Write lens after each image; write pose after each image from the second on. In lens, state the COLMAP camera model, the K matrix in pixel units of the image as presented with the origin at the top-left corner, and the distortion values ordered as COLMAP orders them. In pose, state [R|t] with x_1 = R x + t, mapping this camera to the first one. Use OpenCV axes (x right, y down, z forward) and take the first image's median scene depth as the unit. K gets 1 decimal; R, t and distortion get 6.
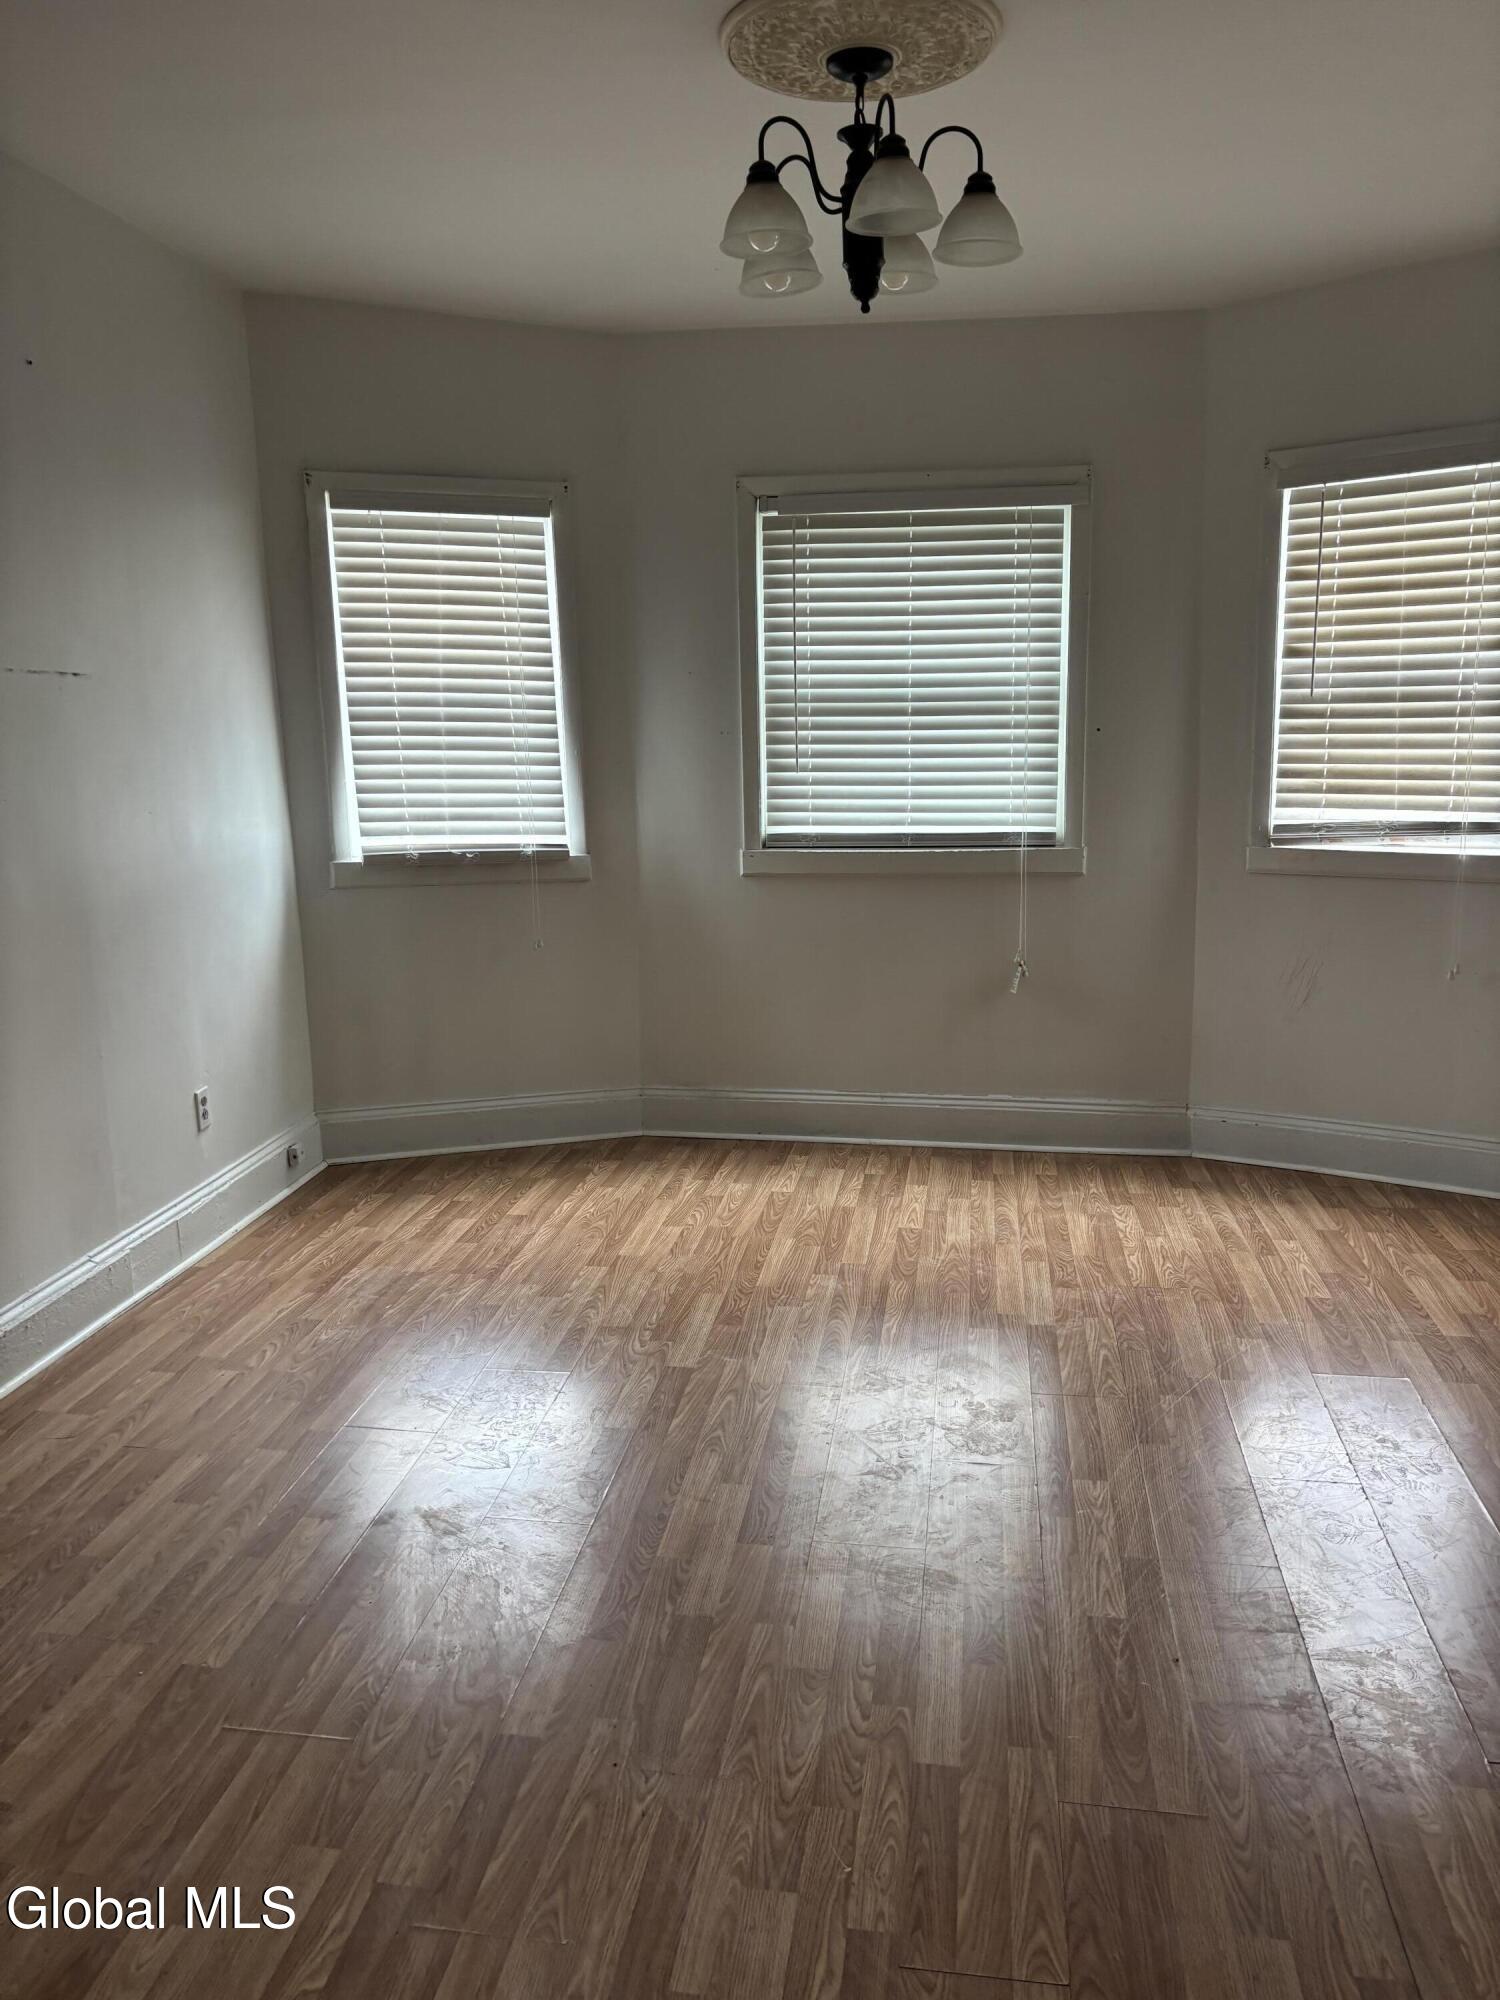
lens RADIAL K [[1503.4, 0, 803.3], [0, 1503.4, 971.1], [0, 0, 1]] dist [0.043487, -0.003380]
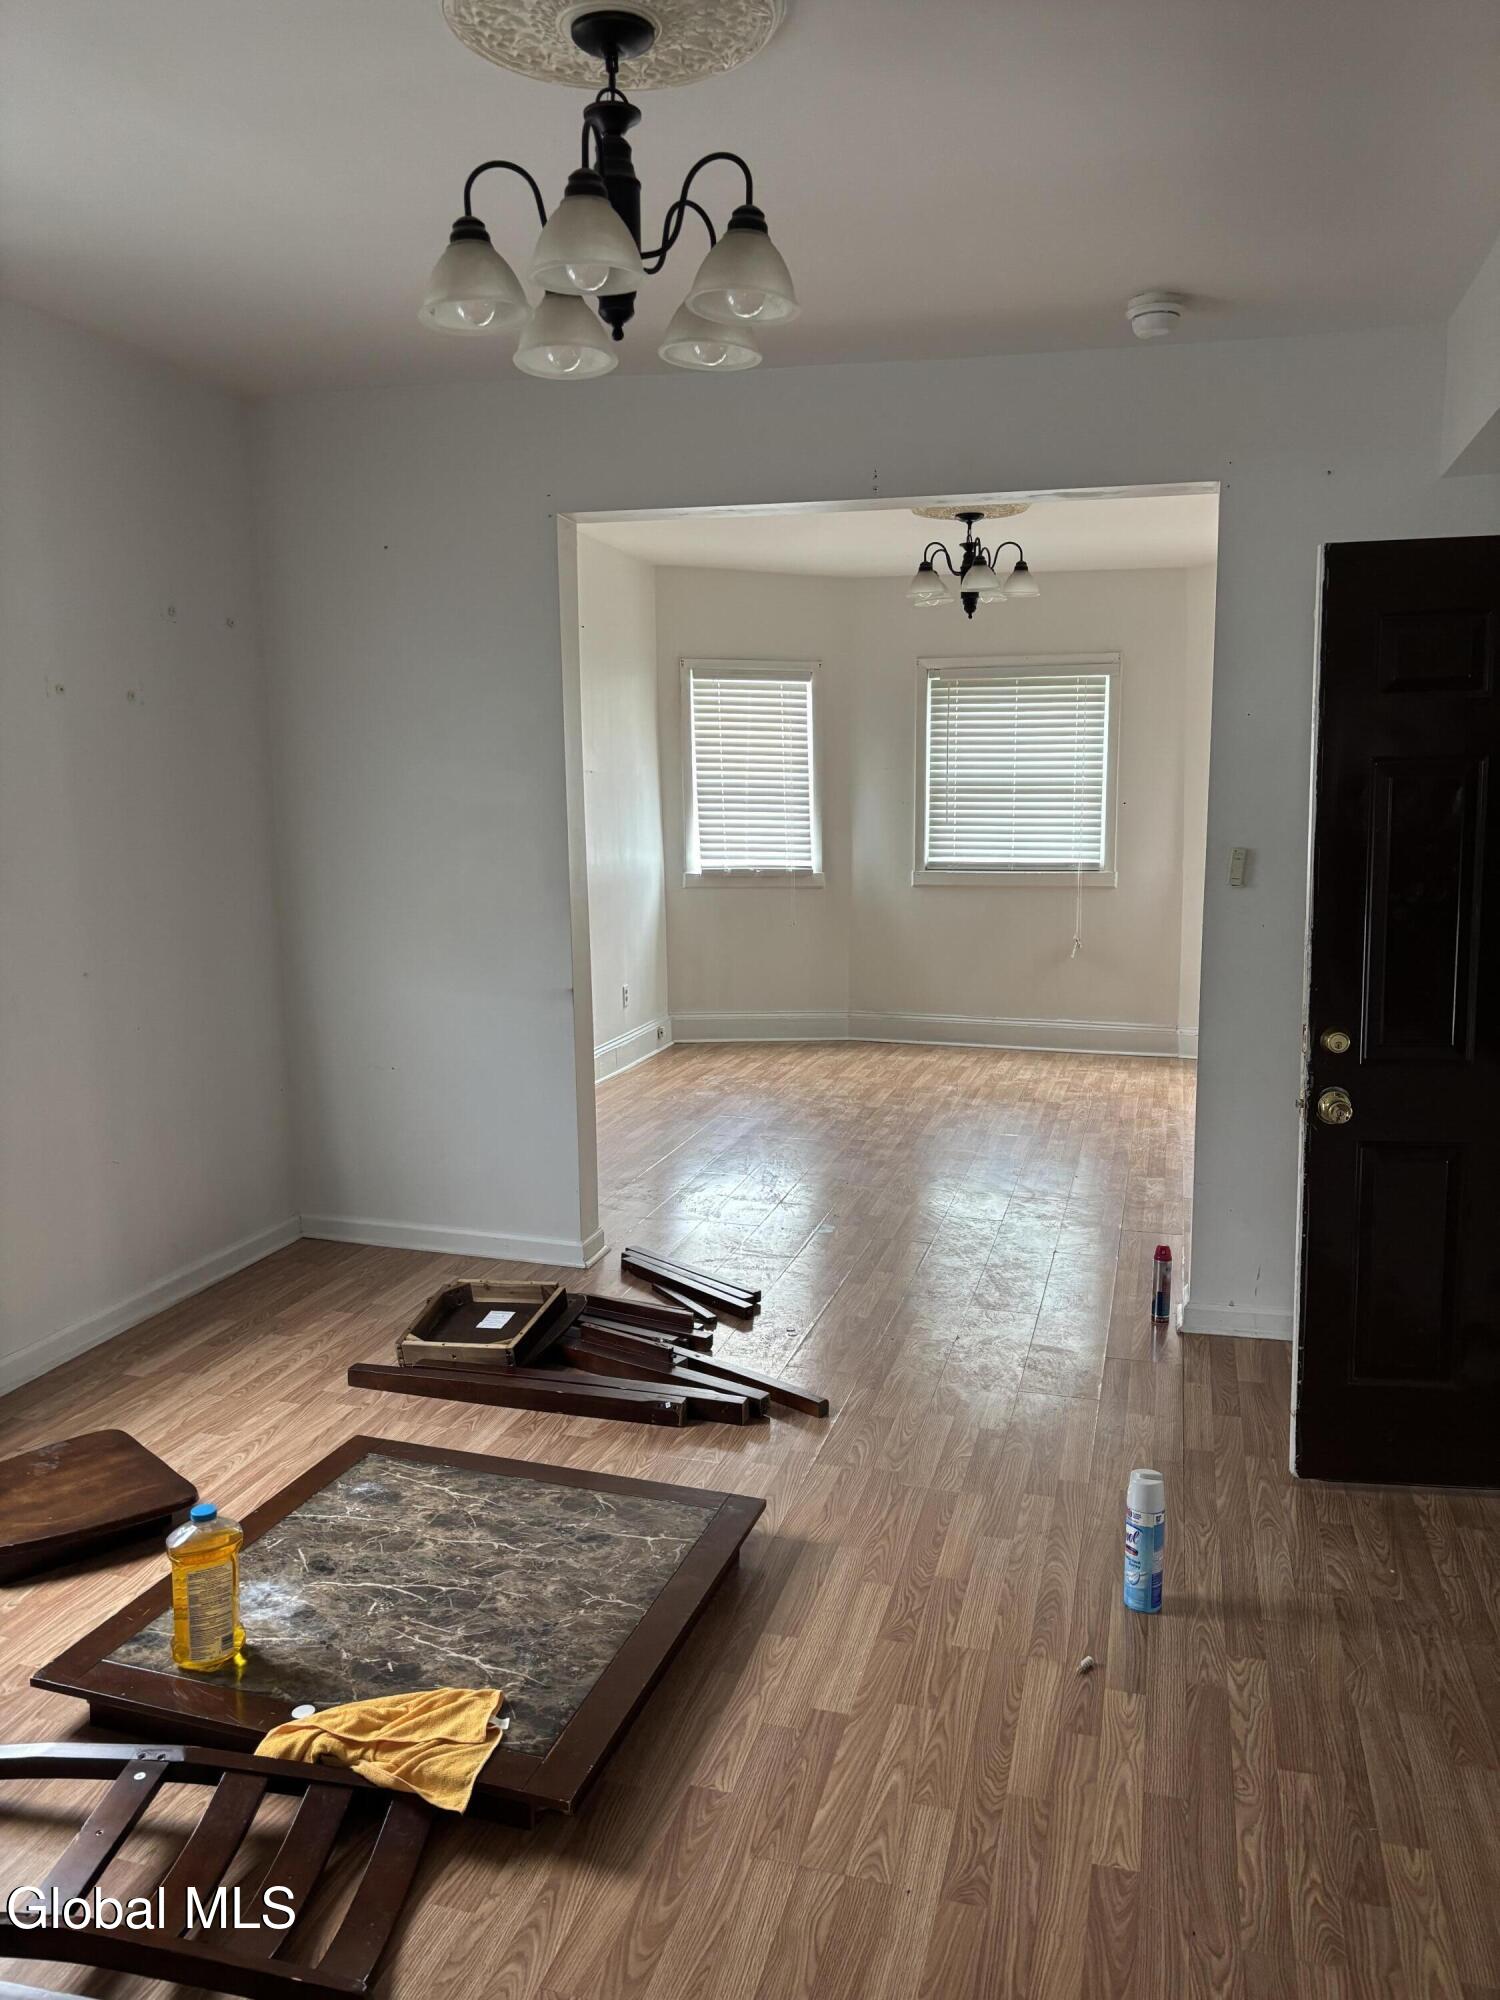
lens RADIAL K [[1503.4, 0, 753.2], [0, 1503.4, 998.7], [0, 0, 1]] dist [0.043487, -0.003380]
pose [[0.987323, 0.030169, -0.155830, 0.052710], [-0.034827, 0.999022, -0.027251, 0.122417], [0.154855, 0.032332, 0.987408, -0.745935]]
